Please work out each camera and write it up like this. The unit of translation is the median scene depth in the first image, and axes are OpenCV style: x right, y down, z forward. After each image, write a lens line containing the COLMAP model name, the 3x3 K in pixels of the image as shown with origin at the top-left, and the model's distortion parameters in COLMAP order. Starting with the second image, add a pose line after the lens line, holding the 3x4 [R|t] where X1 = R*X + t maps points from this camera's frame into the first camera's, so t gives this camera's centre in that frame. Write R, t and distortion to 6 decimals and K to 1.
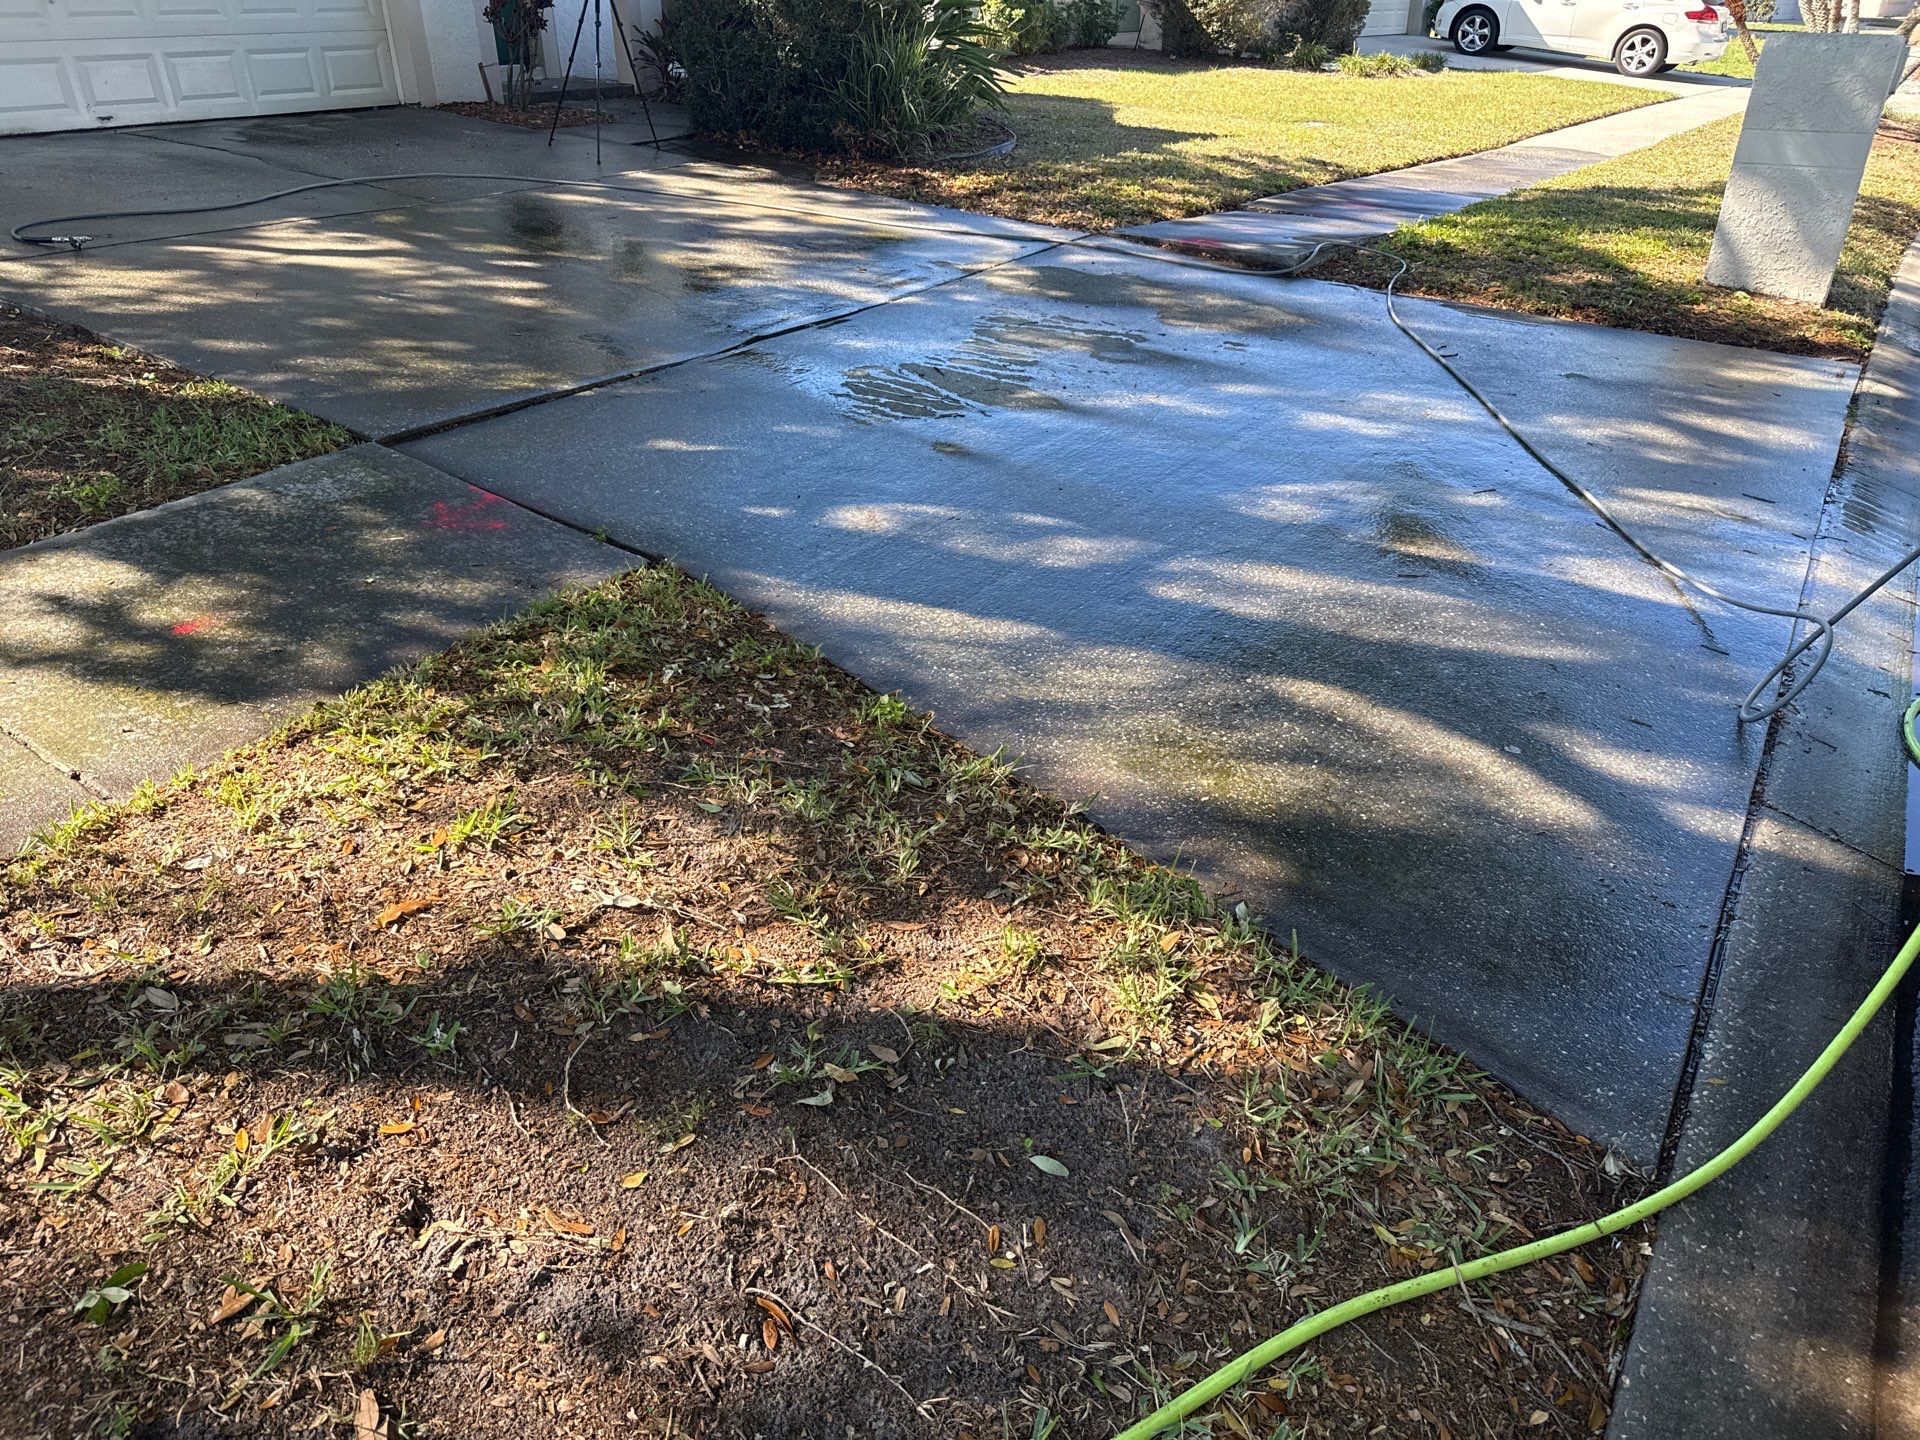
lens RADIAL K [[1394.9, 0, 960.0], [0, 1394.9, 720.0], [0, 0, 1]] dist [0.042596, -0.042371]
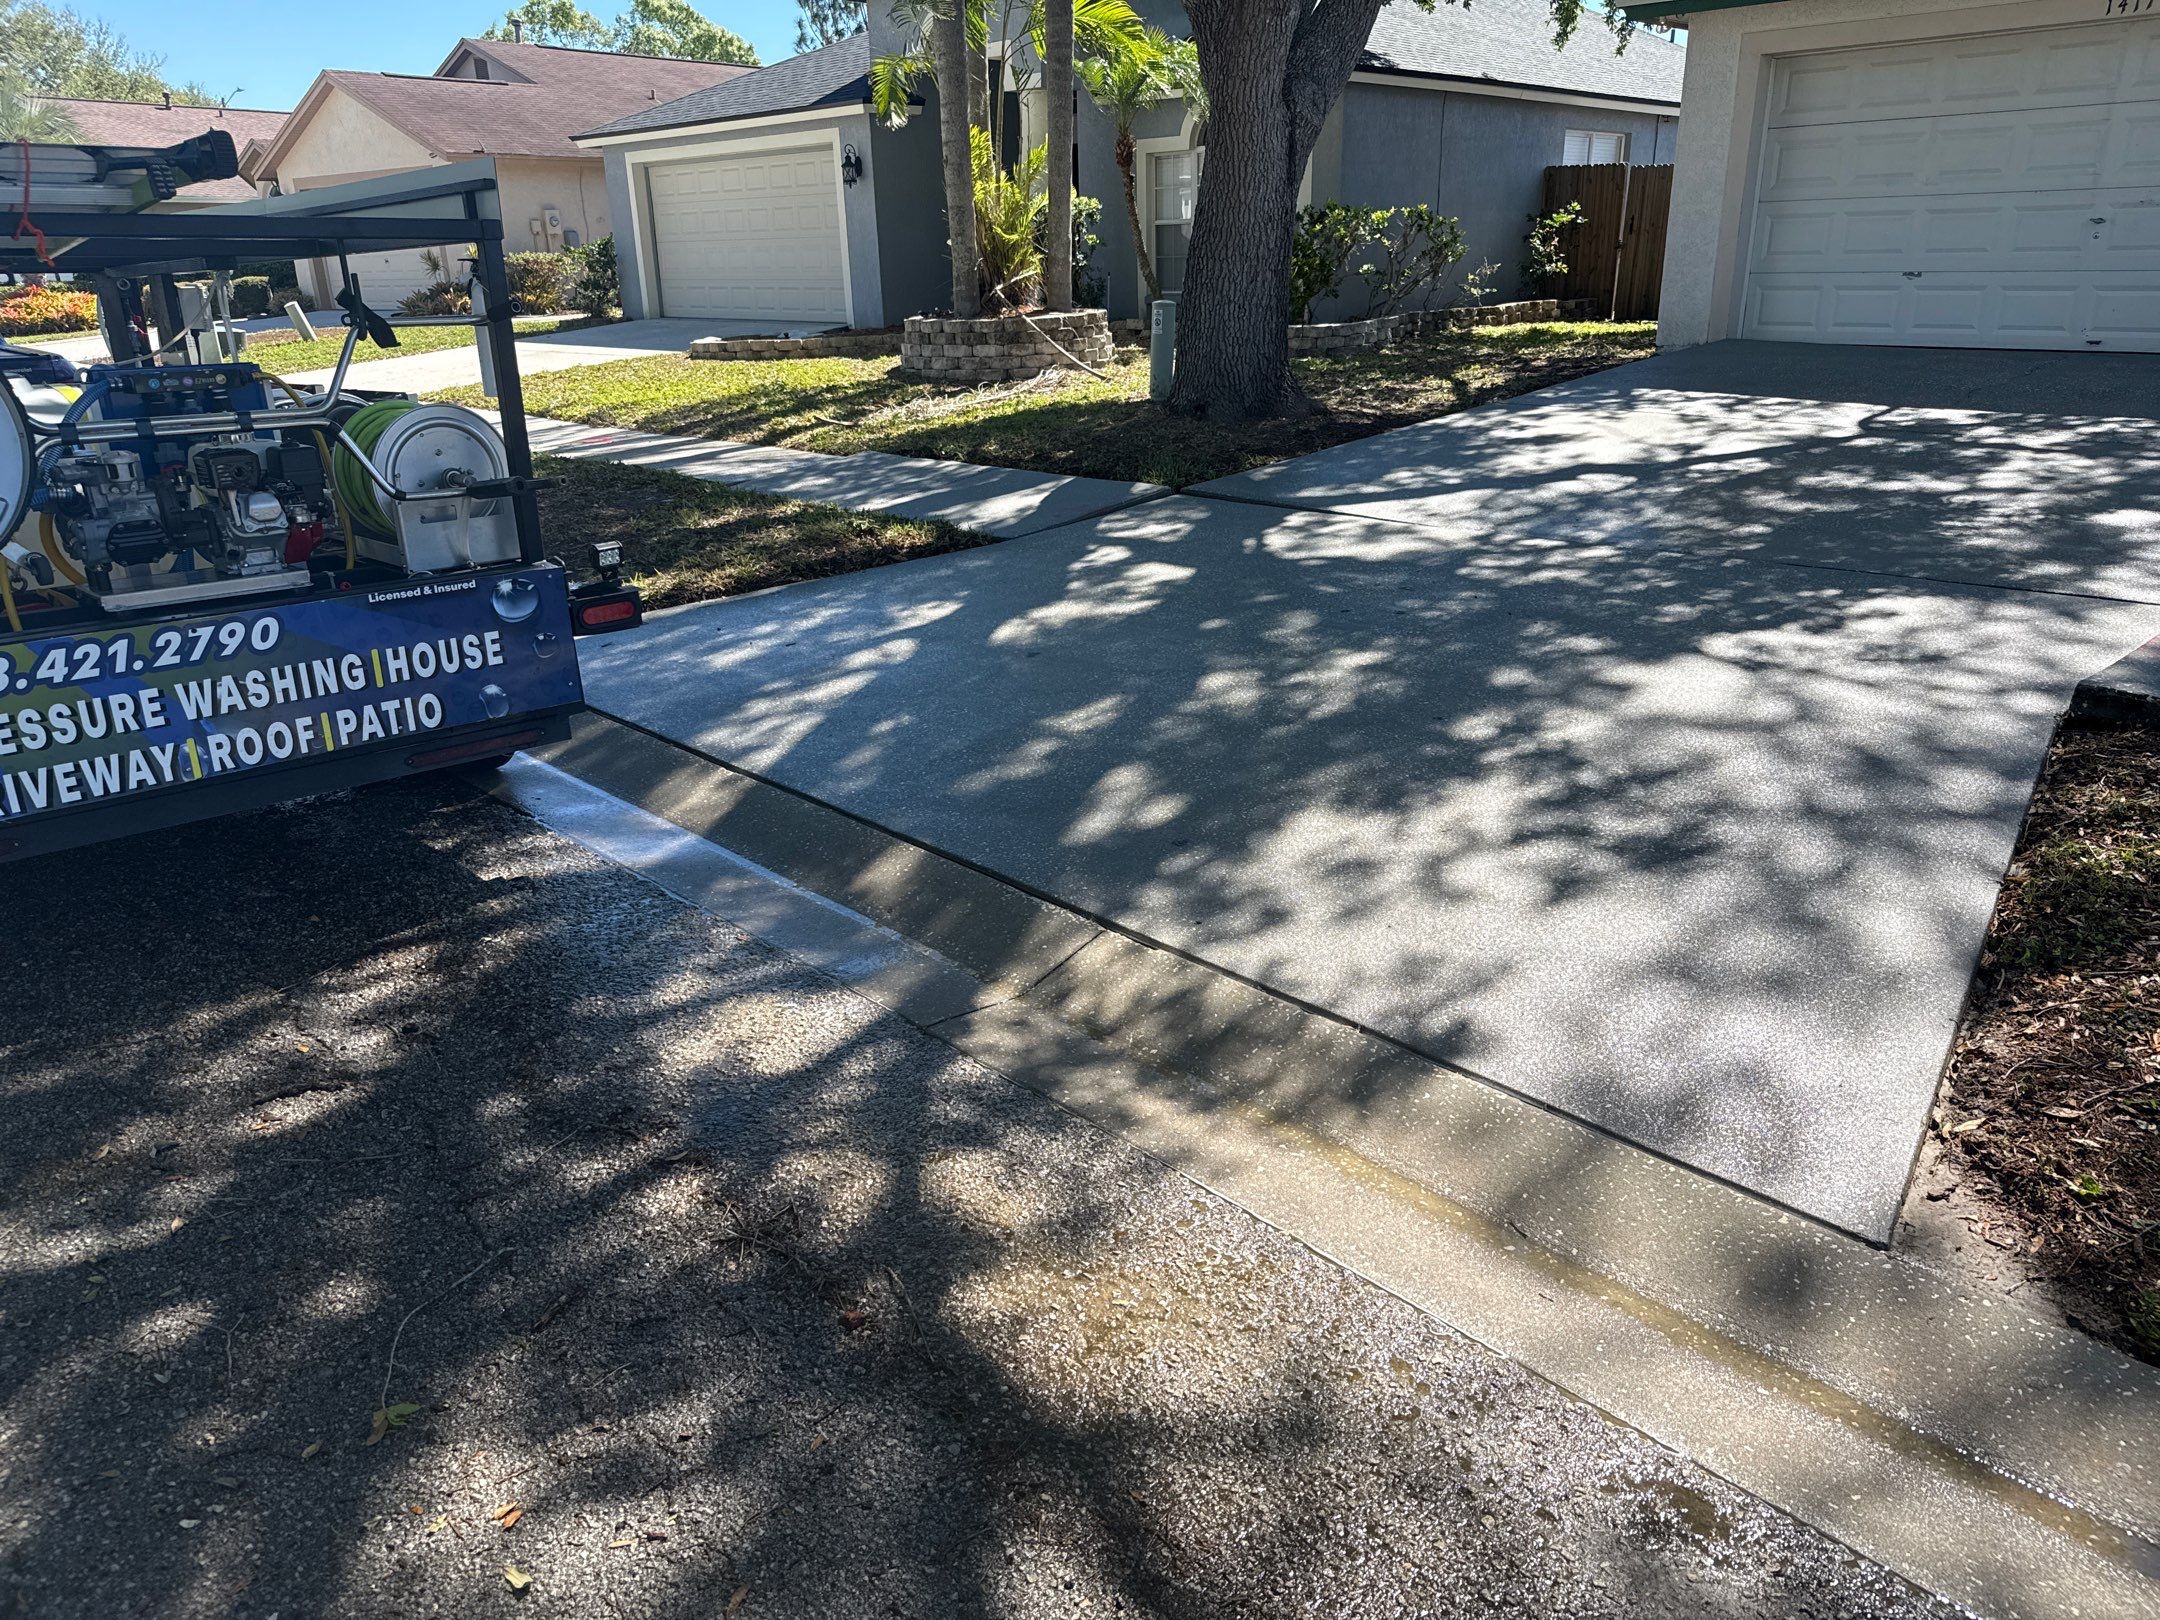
lens RADIAL K [[1533.4, 0, 1080.0], [0, 1533.4, 810.0], [0, 0, 1]] dist [0.104013, -0.123245]
pose [[-0.261672, 0.337960, -0.904052, 1.394798], [-0.431243, 0.797048, 0.422780, -0.582430], [0.863456, 0.500496, -0.062822, 1.095699]]
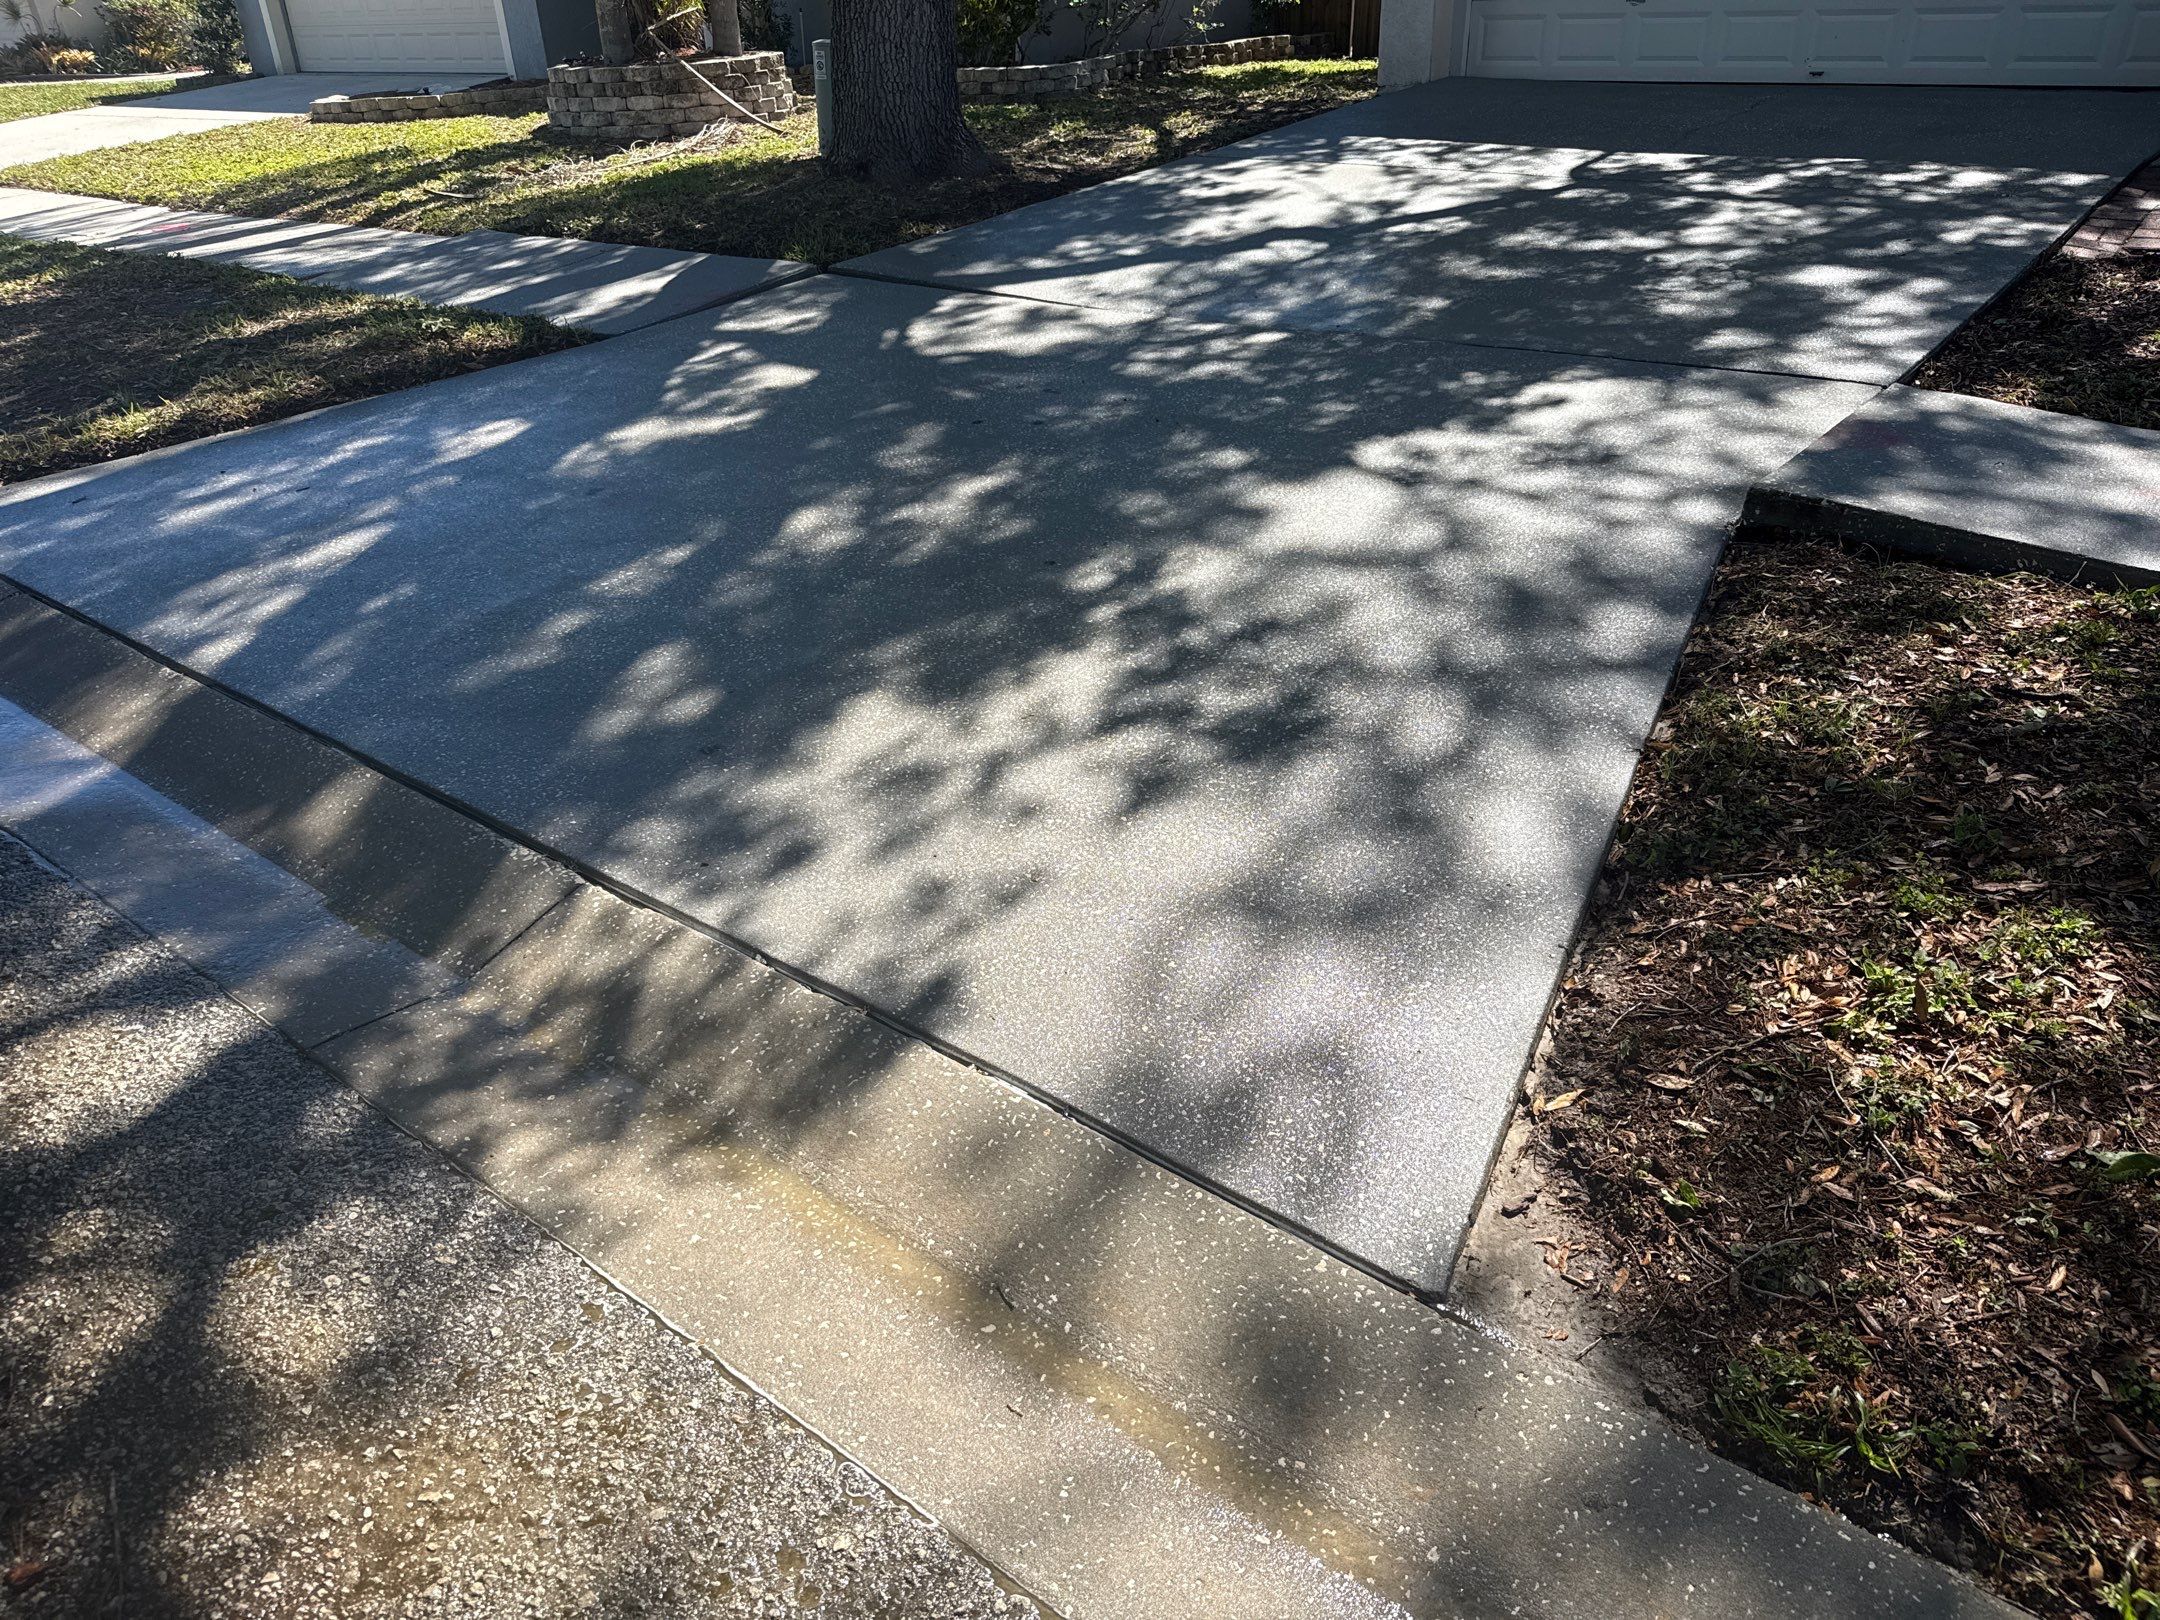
lens RADIAL K [[1555.9, 0, 1080.0], [0, 1555.9, 810.0], [0, 0, 1]] dist [0.017266, -0.009555]
pose [[-0.126805, 0.474774, -0.870925, 1.197643], [-0.433873, 0.763019, 0.479121, -0.614387], [0.892006, 0.438625, 0.109237, 1.188314]]
